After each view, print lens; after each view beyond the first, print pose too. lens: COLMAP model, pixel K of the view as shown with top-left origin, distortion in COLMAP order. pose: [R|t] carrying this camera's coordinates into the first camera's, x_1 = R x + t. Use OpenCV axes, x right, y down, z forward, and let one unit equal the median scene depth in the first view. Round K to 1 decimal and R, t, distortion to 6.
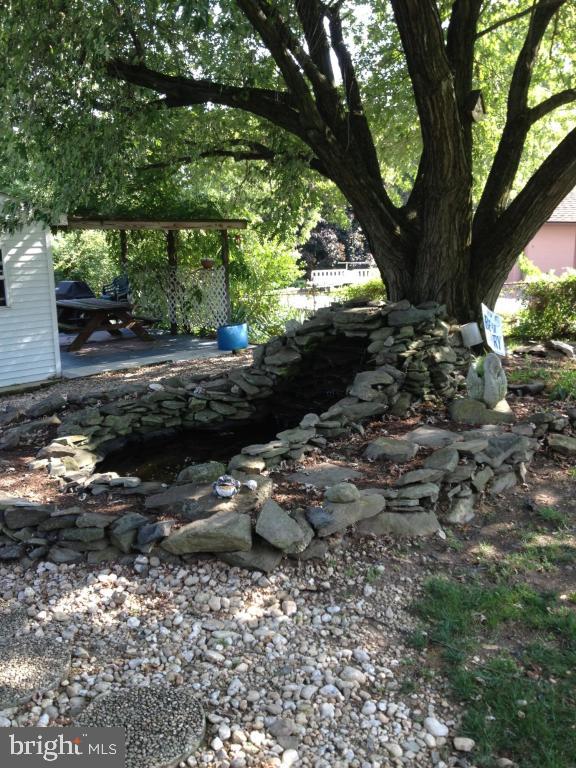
lens RADIAL K [[717.5, 0, 285.7], [0, 717.5, 380.7], [0, 0, 1]] dist [0.025166, 0.000000]
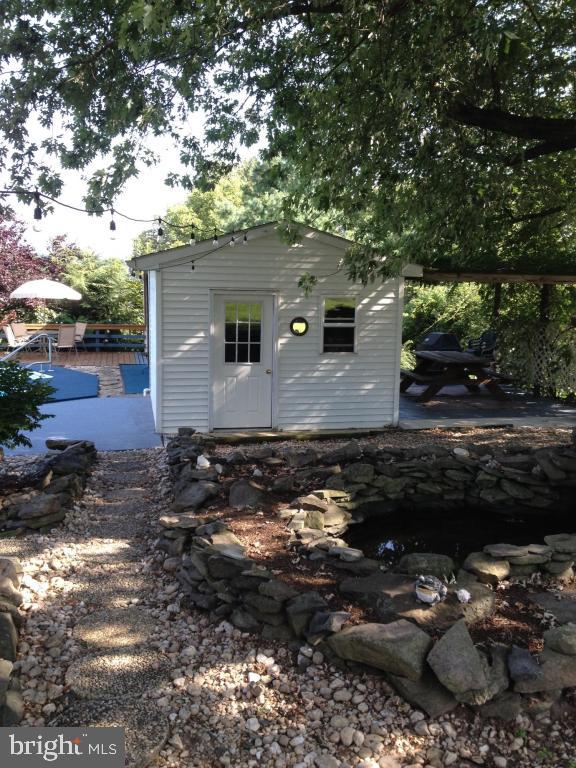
lens RADIAL K [[717.5, 0, 289.4], [0, 717.5, 389.2], [0, 0, 1]] dist [0.025166, 0.000000]
pose [[0.854198, 0.110726, -0.508022, 0.148603], [-0.141179, 0.989747, -0.021662, -0.033558], [0.500414, 0.090226, 0.861072, 0.161687]]
